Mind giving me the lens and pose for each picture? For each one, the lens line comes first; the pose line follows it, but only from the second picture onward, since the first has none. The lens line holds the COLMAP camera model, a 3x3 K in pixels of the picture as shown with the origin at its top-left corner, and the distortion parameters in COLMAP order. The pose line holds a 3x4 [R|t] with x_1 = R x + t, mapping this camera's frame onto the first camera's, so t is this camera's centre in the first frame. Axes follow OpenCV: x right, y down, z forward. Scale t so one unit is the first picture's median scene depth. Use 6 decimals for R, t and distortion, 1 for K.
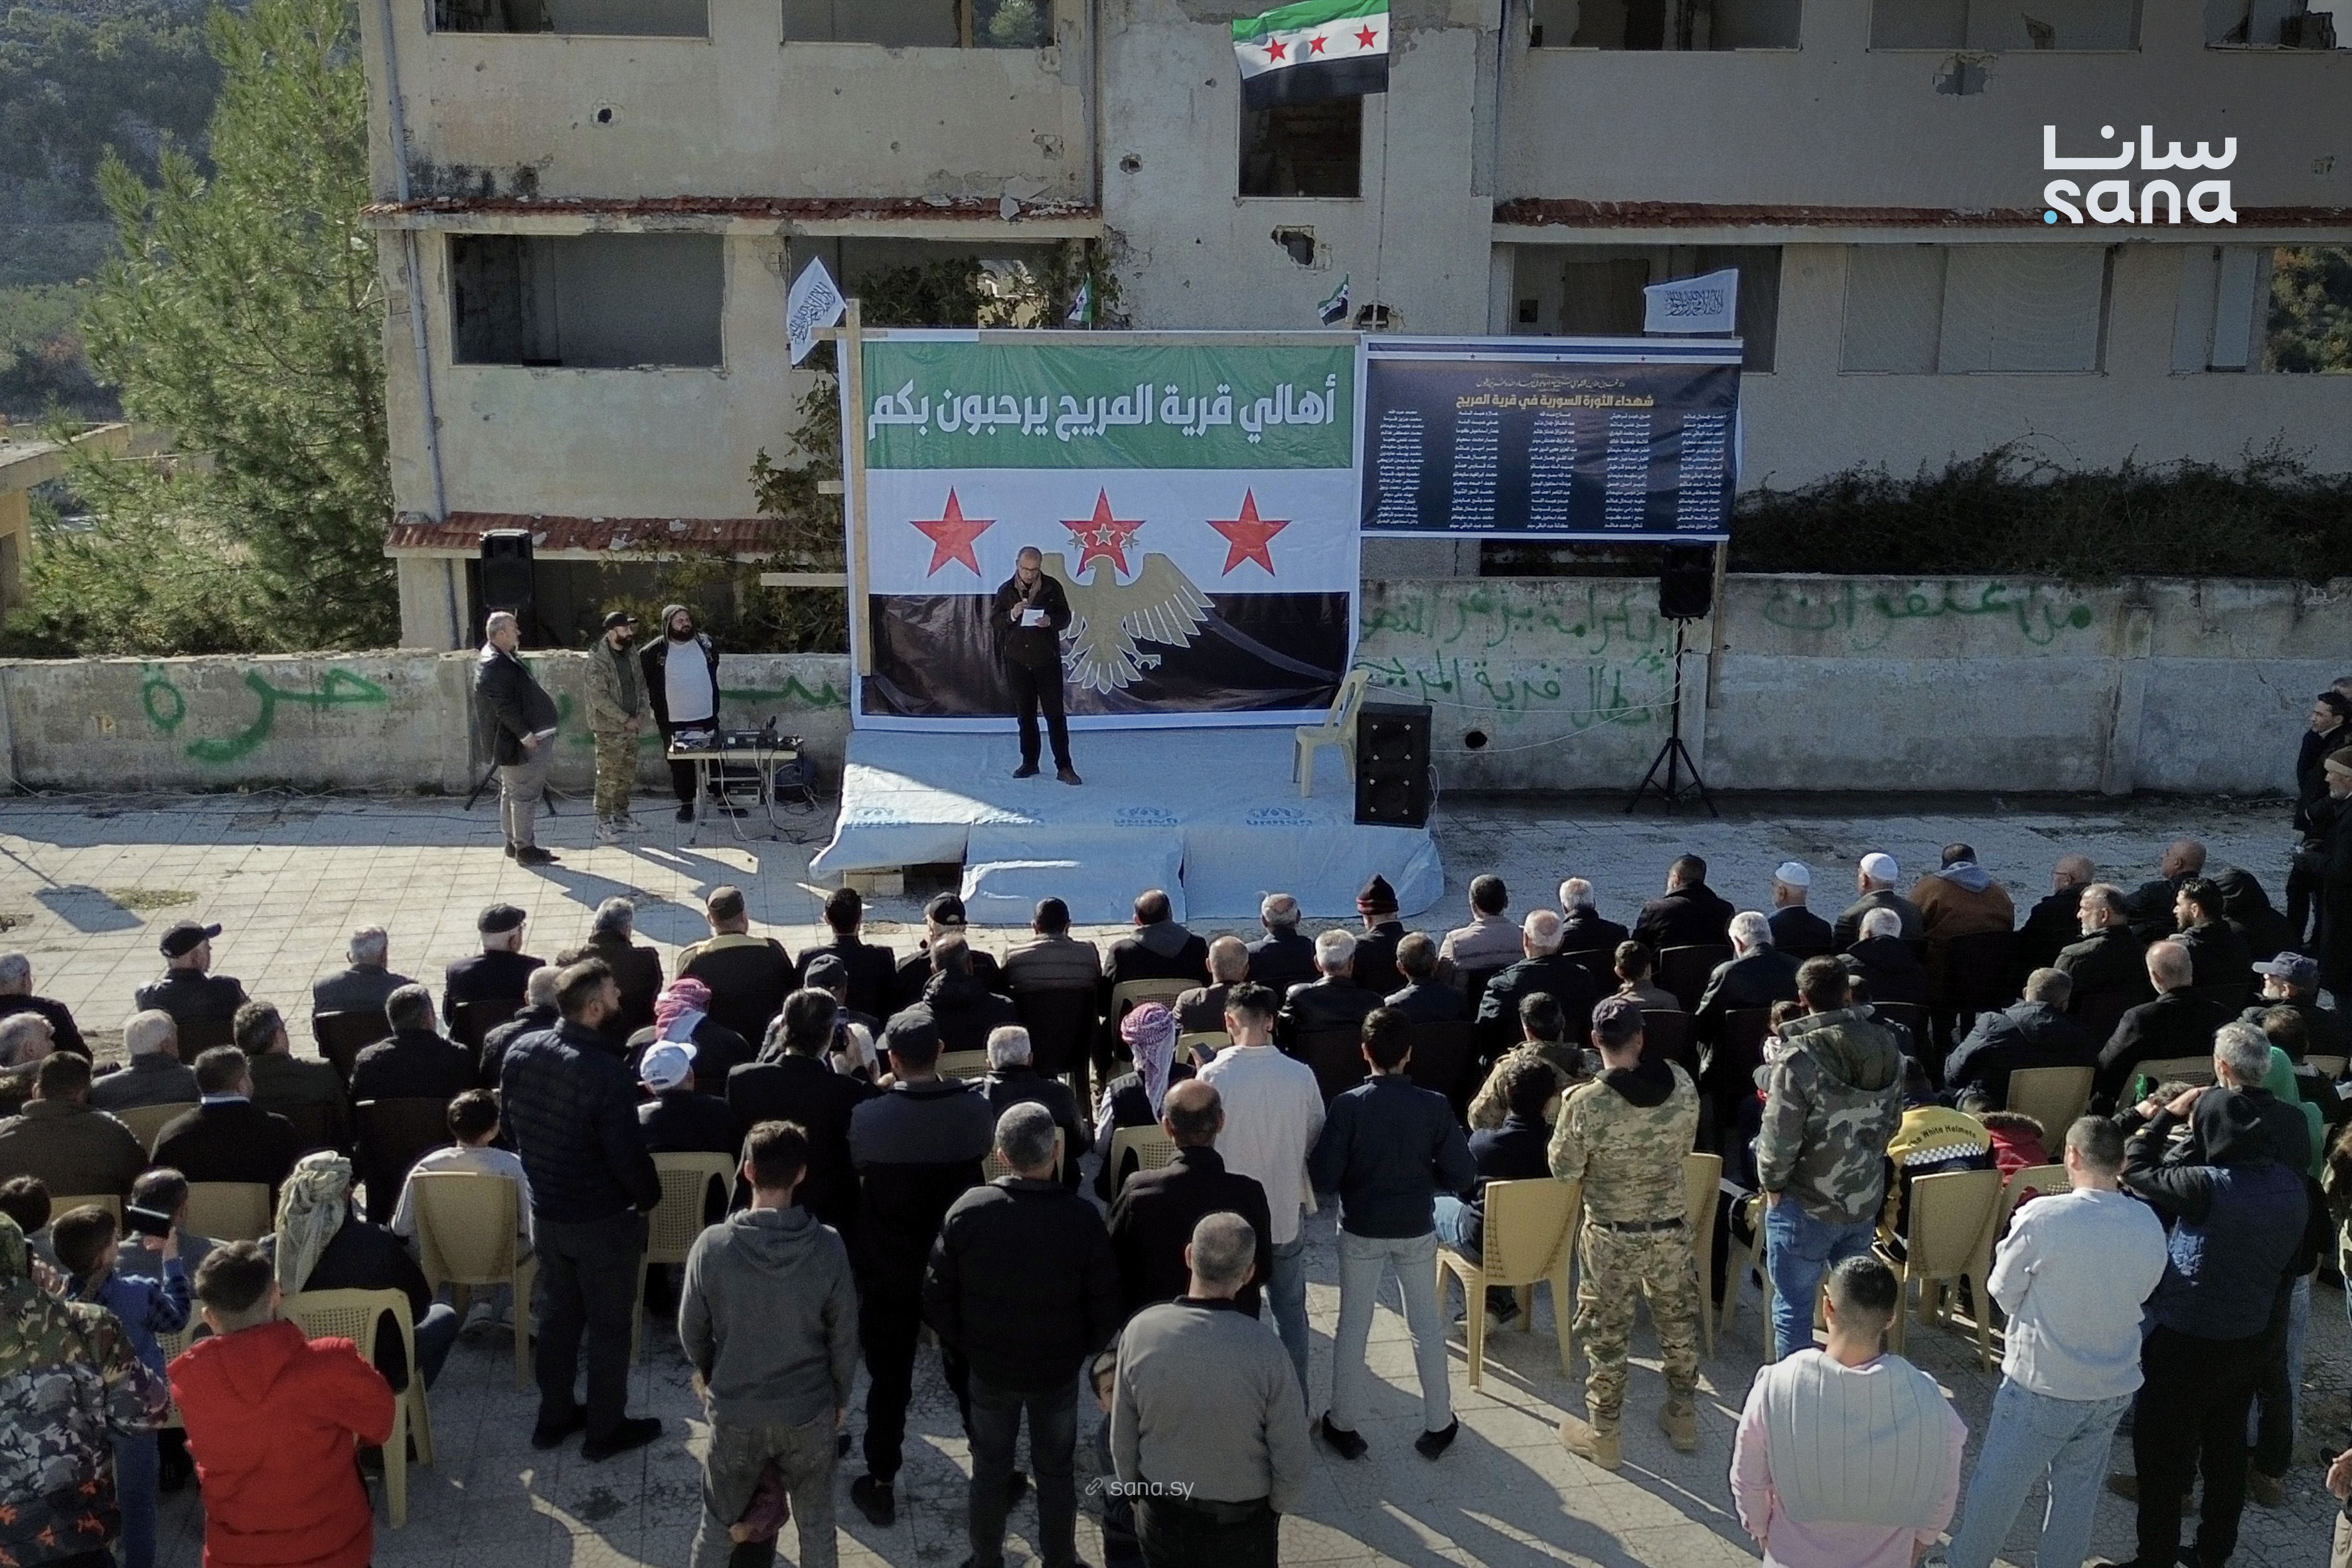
lens RADIAL K [[2404.9, 0, 1165.0], [0, 2404.9, 765.6], [0, 0, 1]] dist [0.062477, 0.000000]
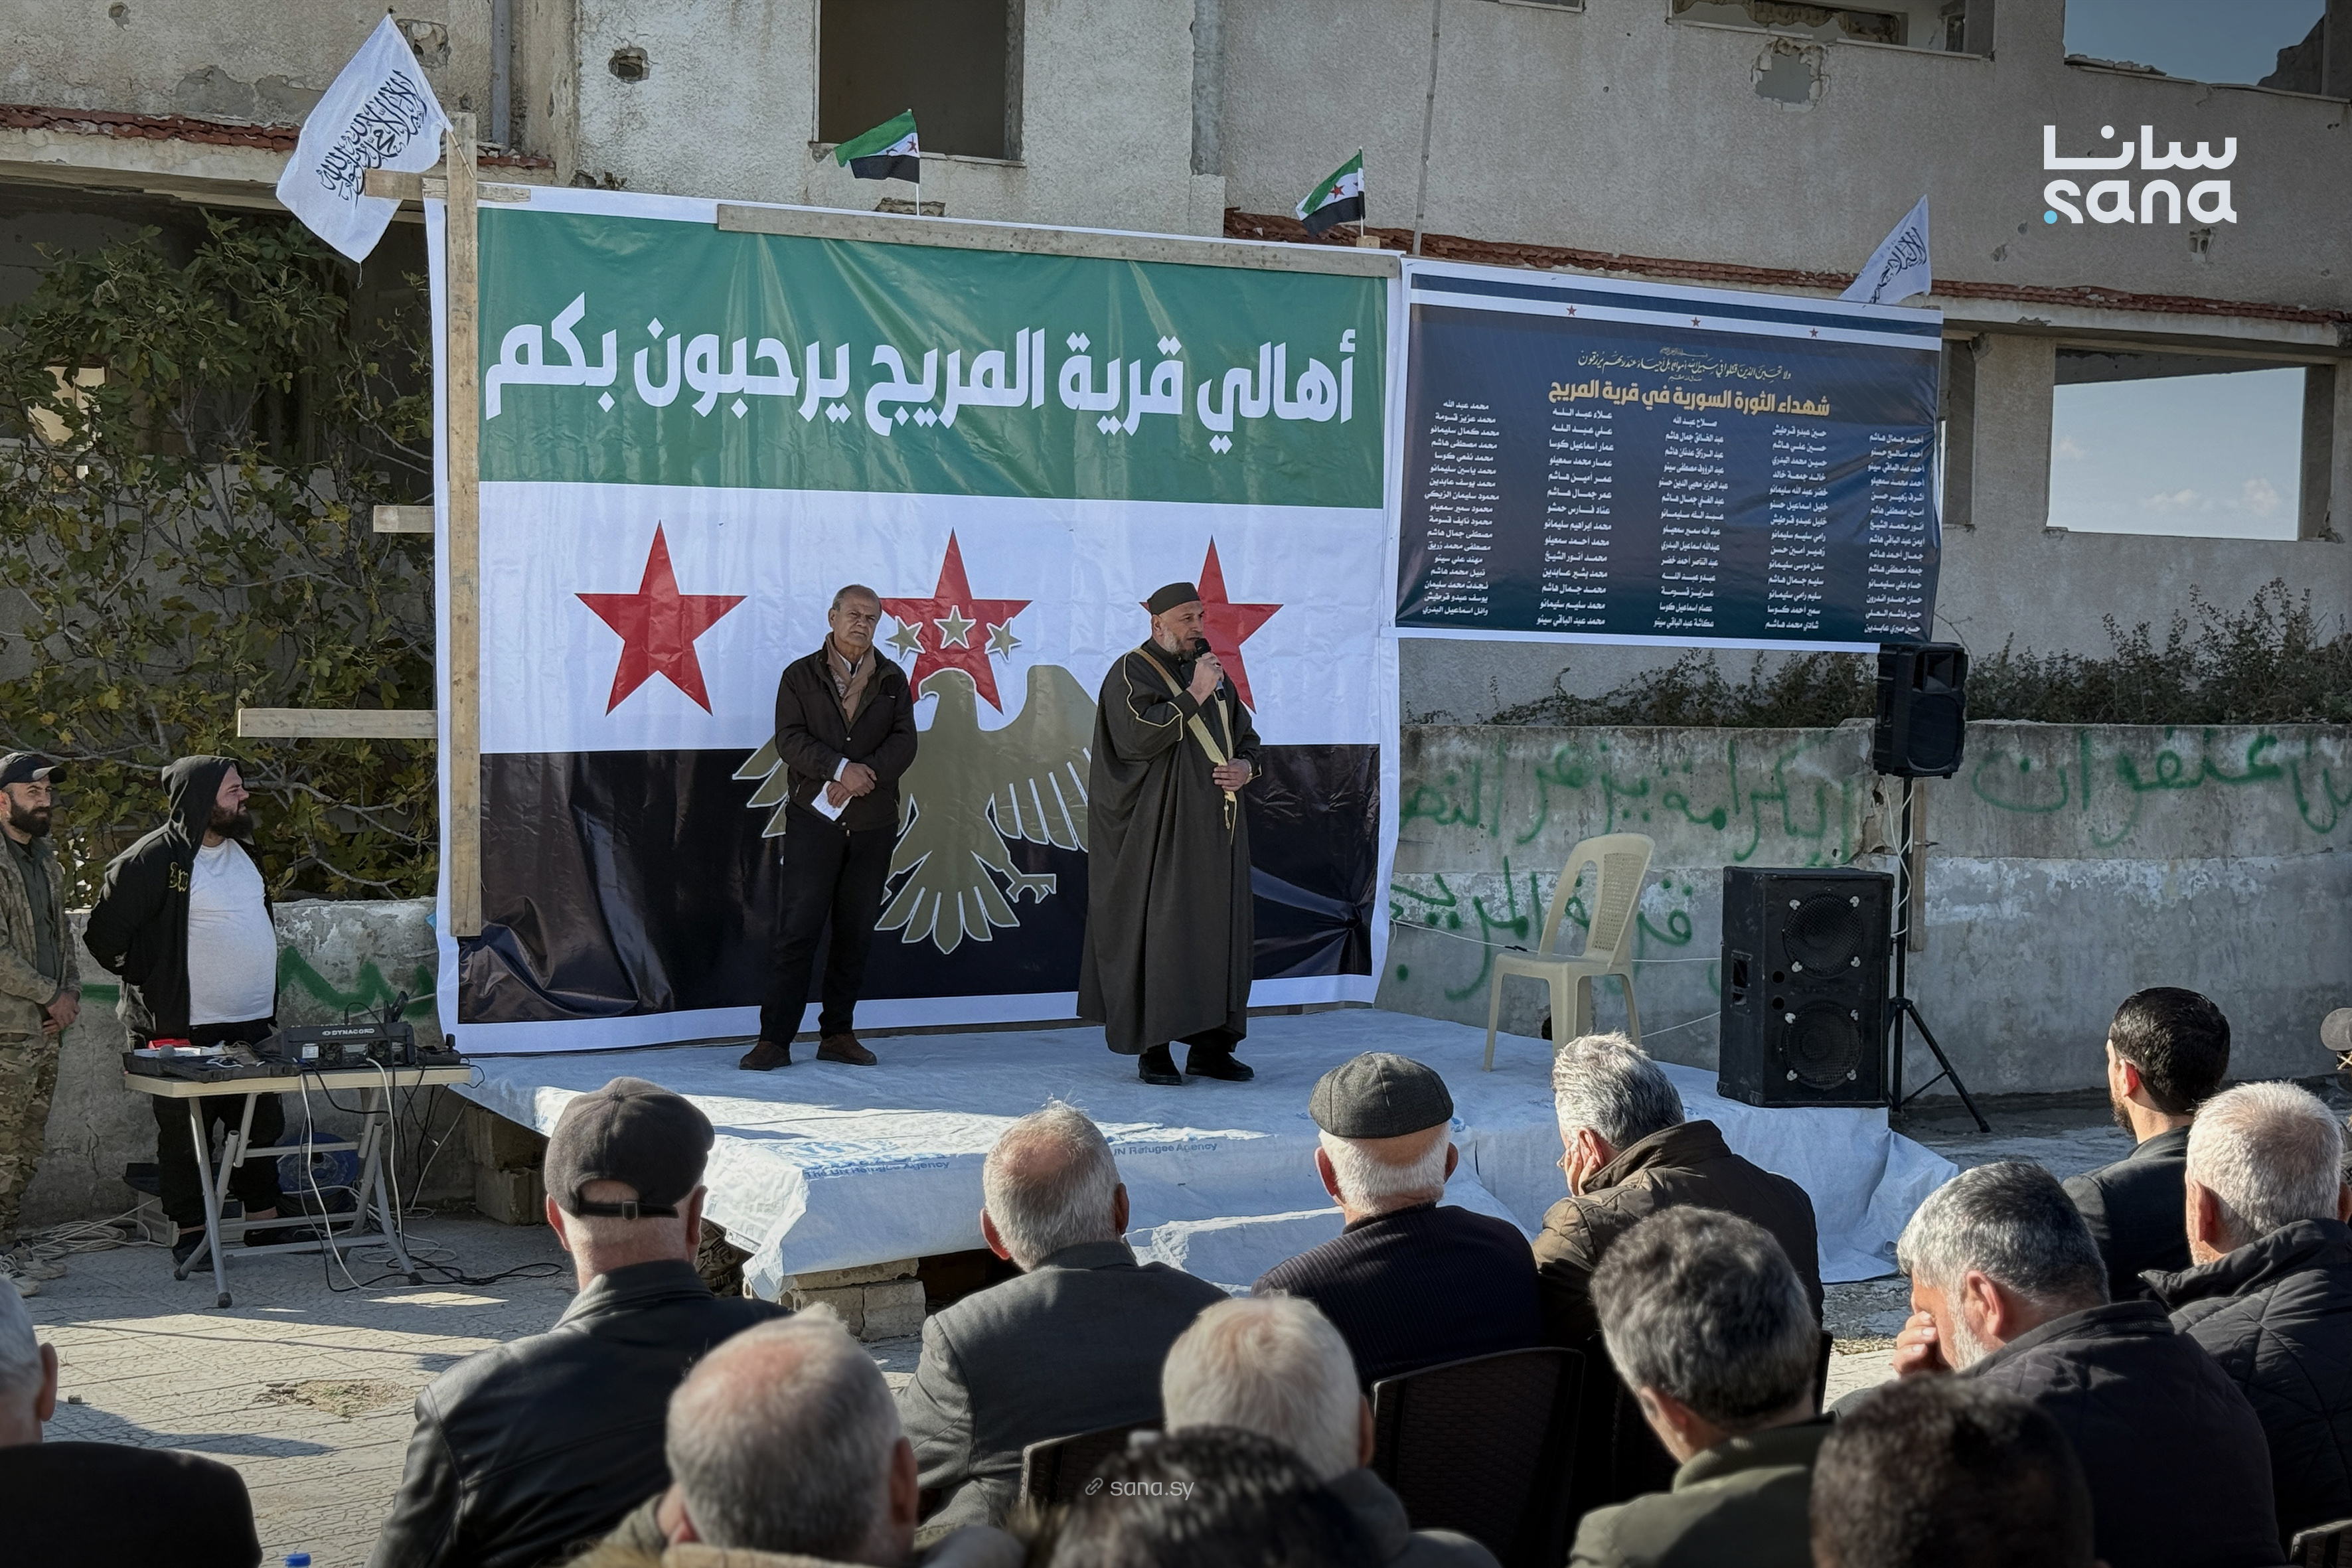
lens RADIAL K [[3334.0, 0, 1176.4], [0, 3334.0, 761.7], [0, 0, 1]] dist [0.089282, 0.000000]
pose [[0.889262, -0.008178, 0.457324, -0.293385], [0.099863, 0.979190, -0.176673, 0.055163], [-0.446363, 0.202779, 0.871574, 0.385272]]
